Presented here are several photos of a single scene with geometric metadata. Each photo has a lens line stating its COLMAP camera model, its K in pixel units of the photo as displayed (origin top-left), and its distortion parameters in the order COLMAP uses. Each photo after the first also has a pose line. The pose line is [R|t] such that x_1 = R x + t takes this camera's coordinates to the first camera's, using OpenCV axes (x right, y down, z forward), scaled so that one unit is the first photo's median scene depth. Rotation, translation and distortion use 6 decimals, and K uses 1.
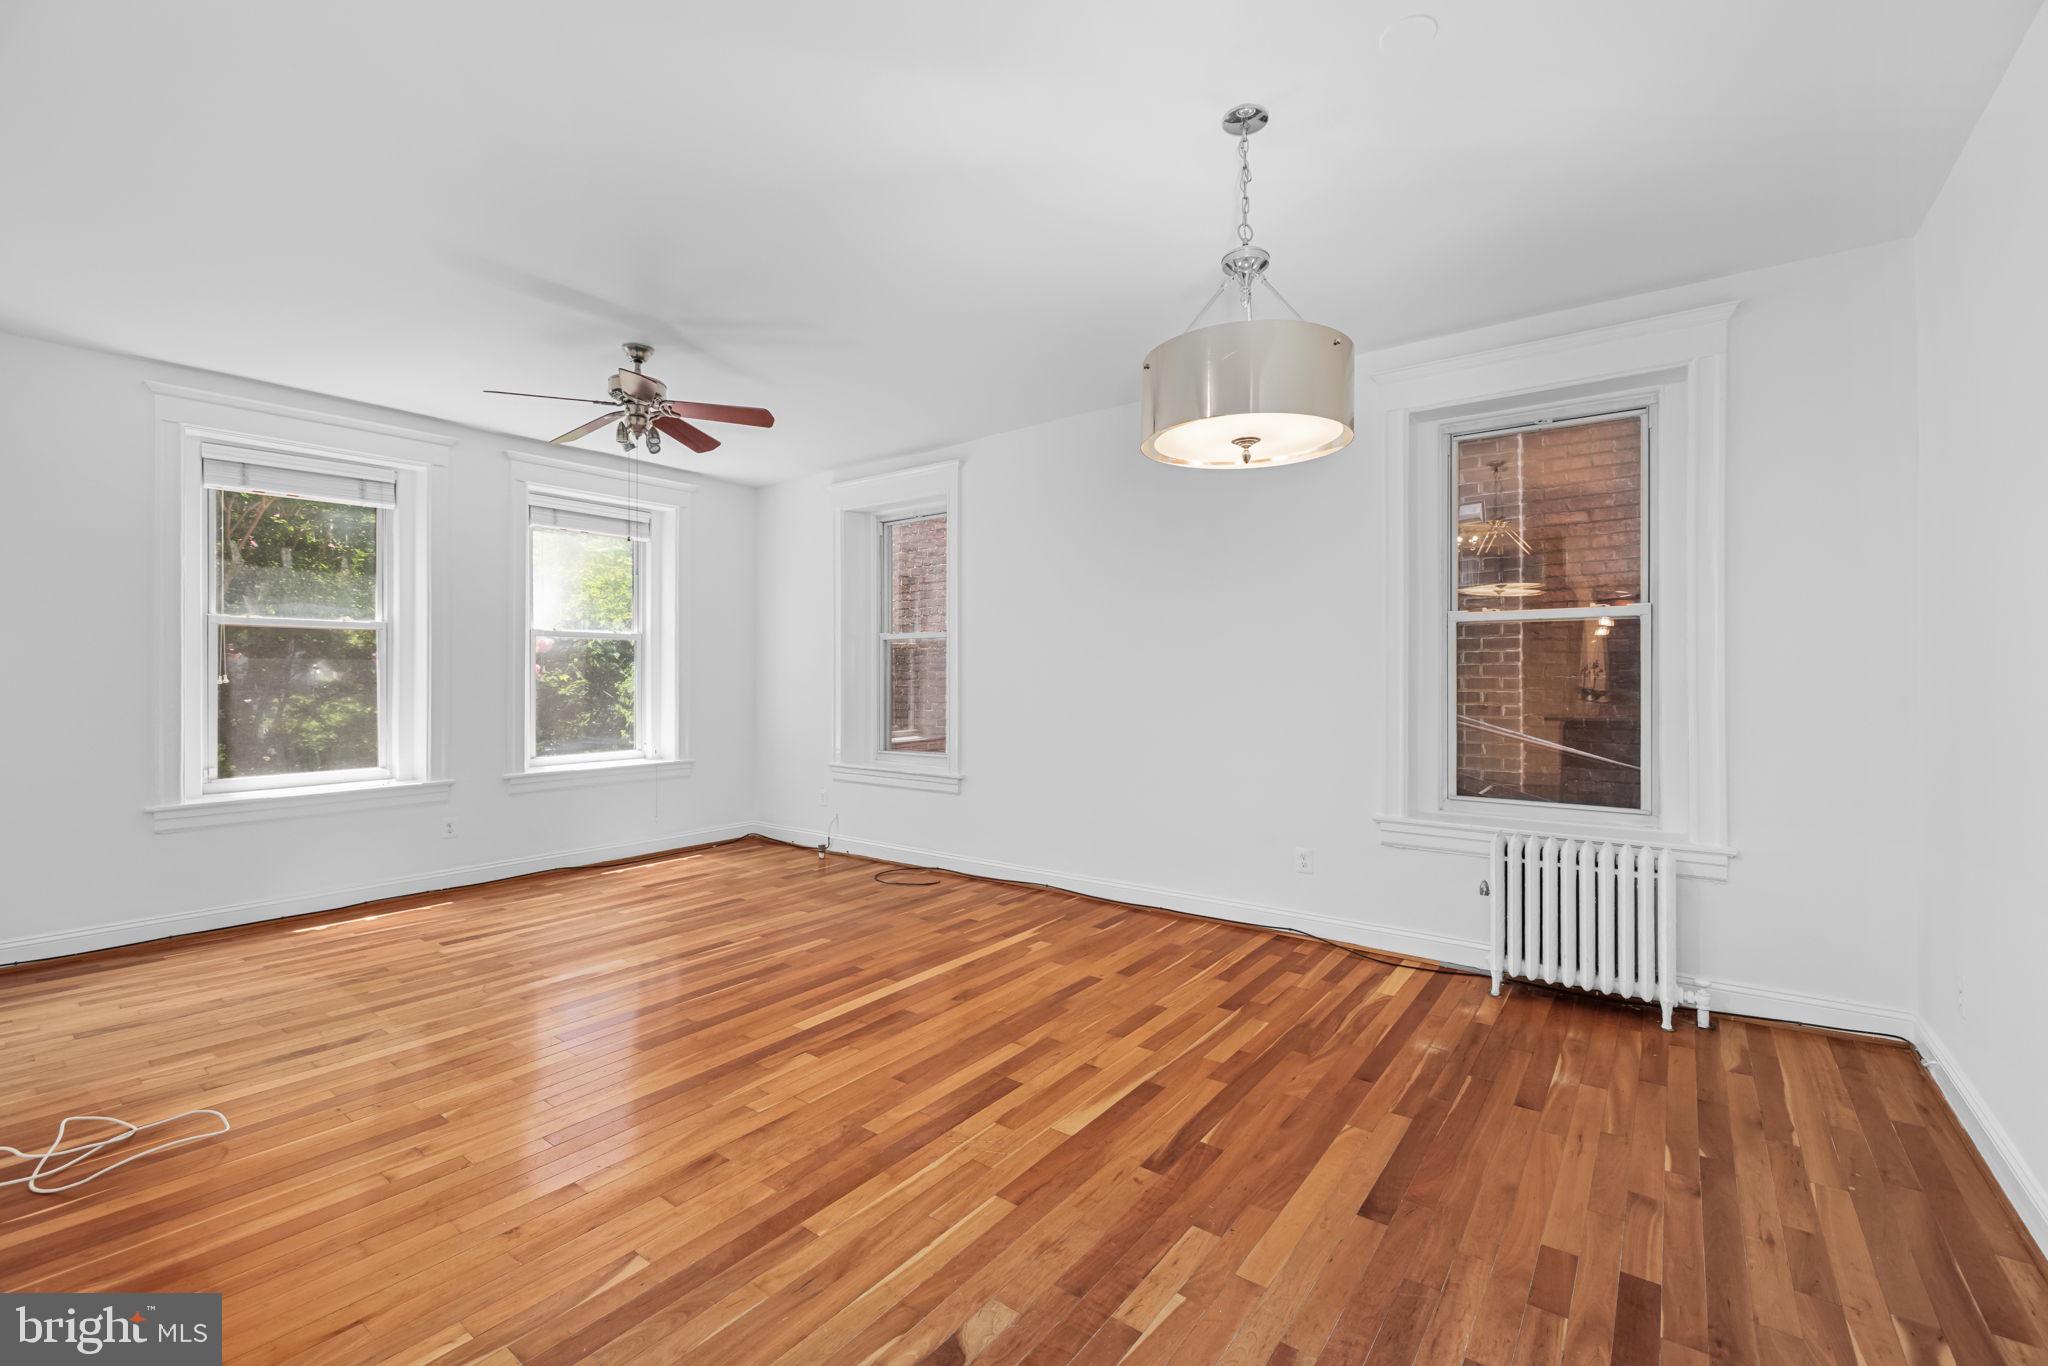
lens RADIAL K [[854.8, 0, 1021.3], [0, 854.8, 677.7], [0, 0, 1]] dist [-0.000358, -0.000297]
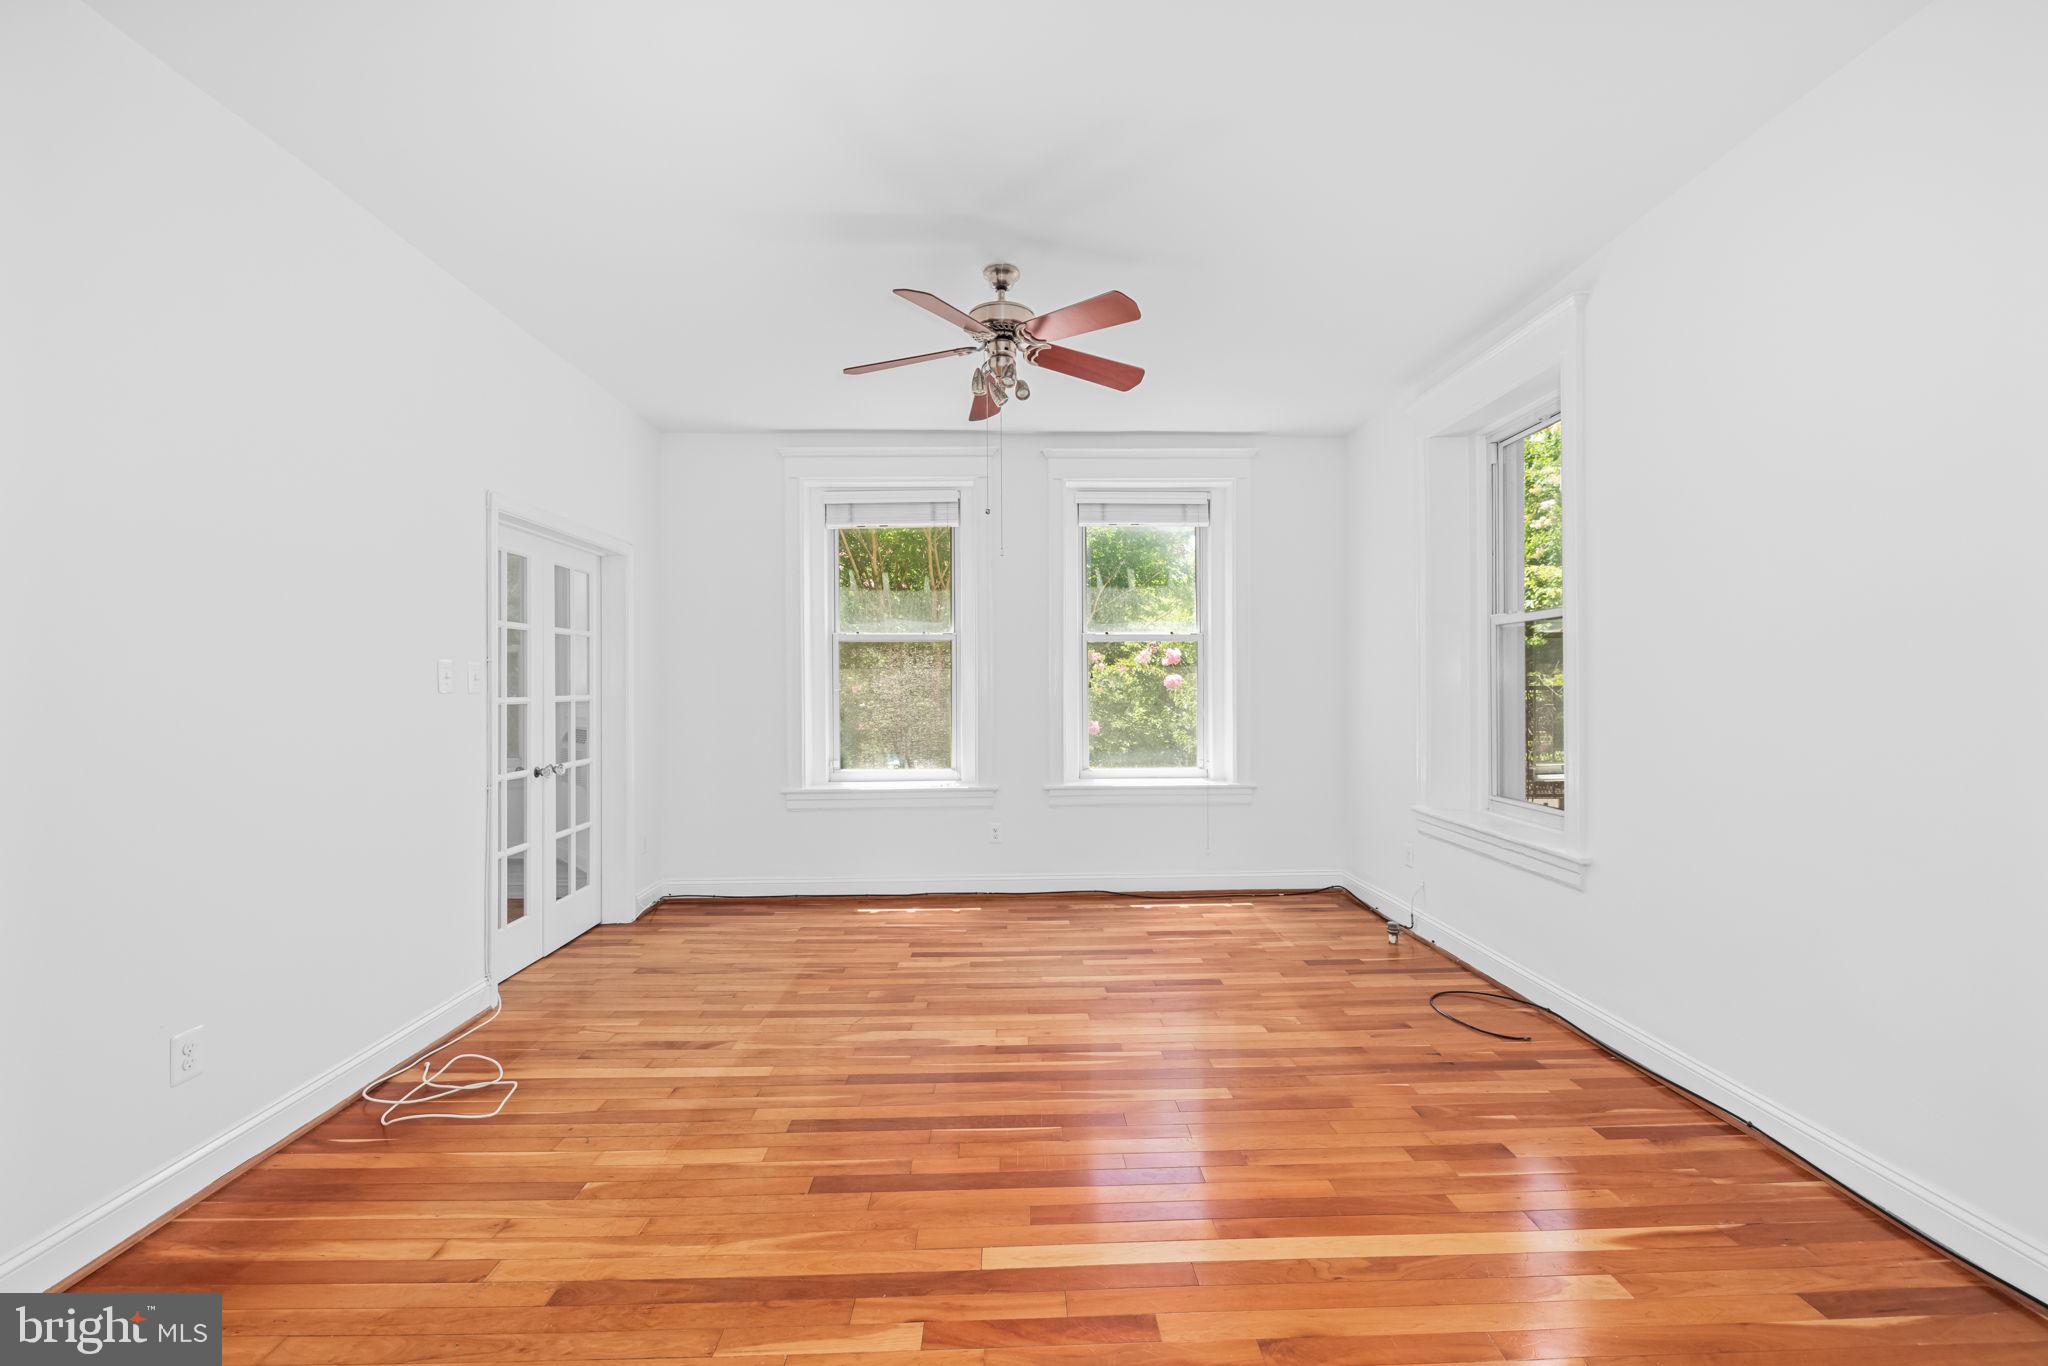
lens RADIAL K [[854.8, 0, 1031.6], [0, 854.8, 687.7], [0, 0, 1]] dist [-0.000358, -0.000297]
pose [[0.632387, 0.001017, -0.774652, 0.187553], [0.002543, 0.999991, 0.003388, 0.000082], [0.774648, -0.004112, 0.632379, 0.517501]]
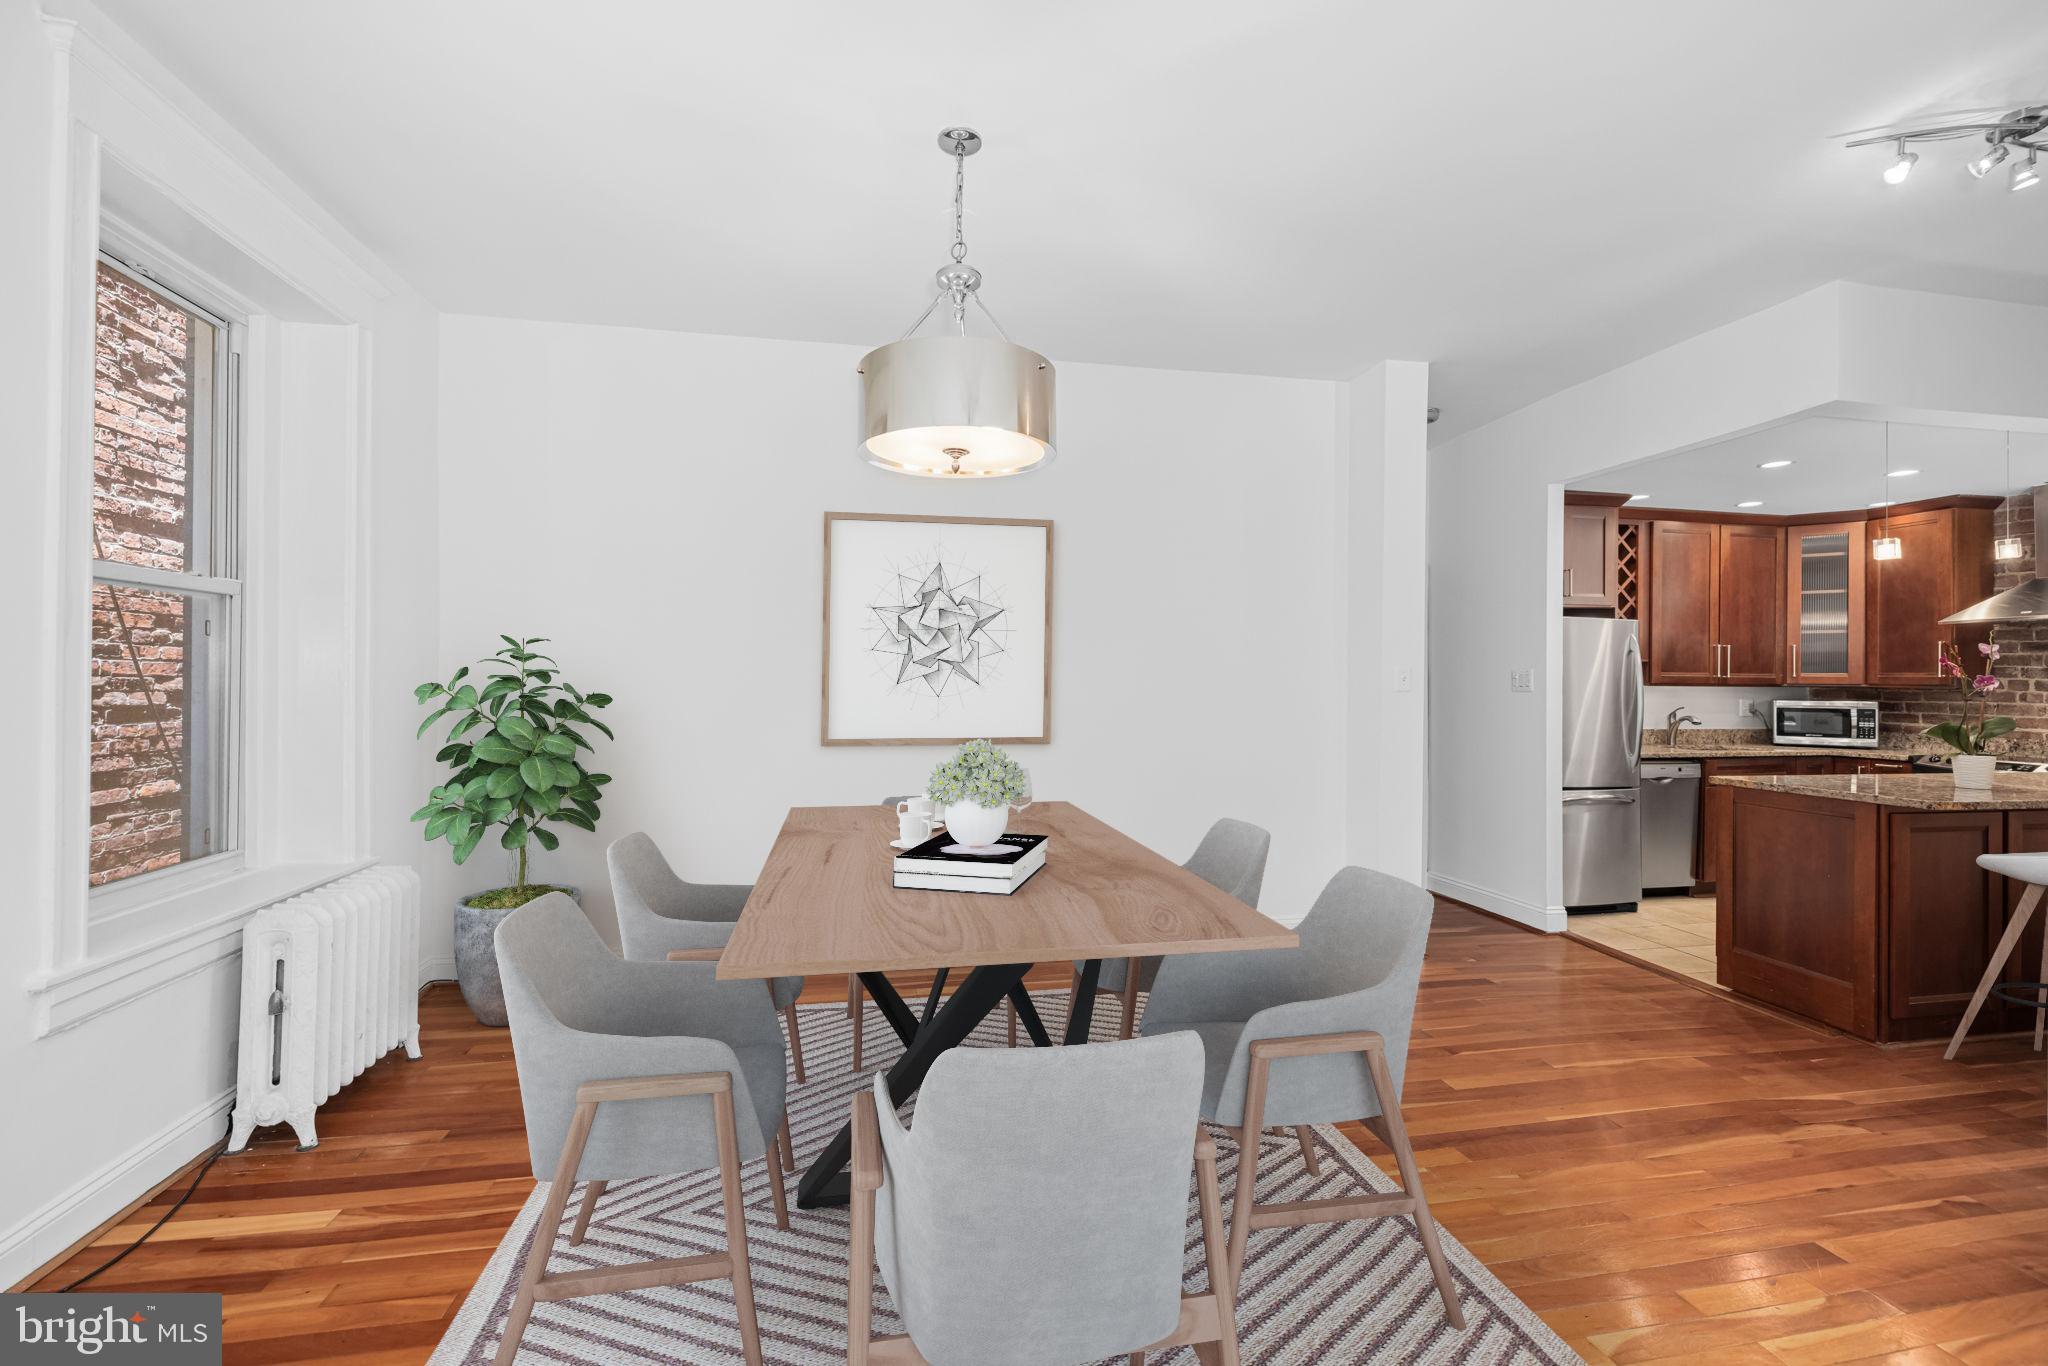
lens RADIAL K [[854.8, 0, 1027.5], [0, 854.8, 678.9], [0, 0, 1]] dist [-0.000358, -0.000297]
pose [[-0.744103, -0.000112, 0.668065, -0.285696], [-0.004343, 0.999980, -0.004669, 0.000240], [-0.668051, -0.006375, -0.744088, 0.999644]]
